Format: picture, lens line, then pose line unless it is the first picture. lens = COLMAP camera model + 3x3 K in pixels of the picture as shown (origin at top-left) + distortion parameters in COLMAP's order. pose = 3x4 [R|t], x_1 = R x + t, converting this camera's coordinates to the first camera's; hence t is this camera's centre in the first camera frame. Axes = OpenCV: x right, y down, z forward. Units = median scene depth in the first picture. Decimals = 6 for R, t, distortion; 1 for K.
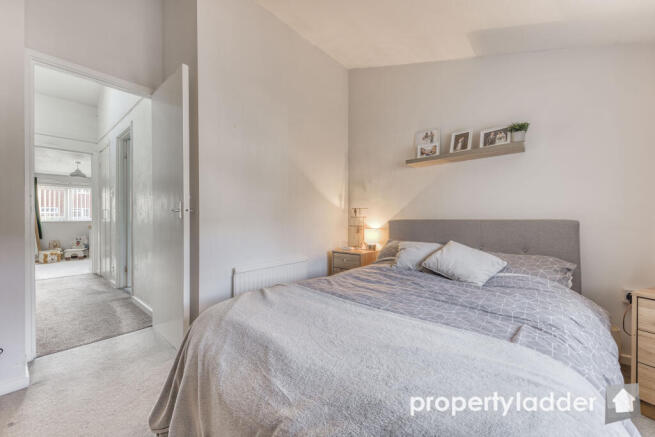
lens RADIAL K [[256.6, 0, 330.1], [0, 256.6, 215.9], [0, 0, 1]] dist [0.004617, -0.000271]
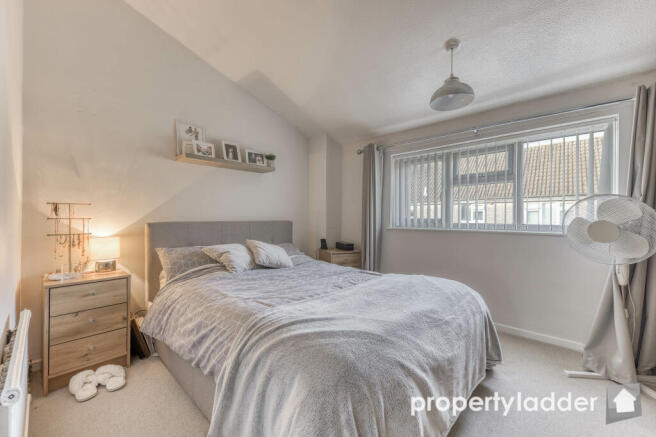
lens RADIAL K [[257.0, 0, 329.1], [0, 257.0, 220.2], [0, 0, 1]] dist [0.004617, -0.000271]
pose [[0.014293, -0.005773, 0.999881, -0.608794], [-0.009425, 0.999938, 0.005908, -0.000978], [-0.999853, -0.009508, 0.014238, 0.554210]]
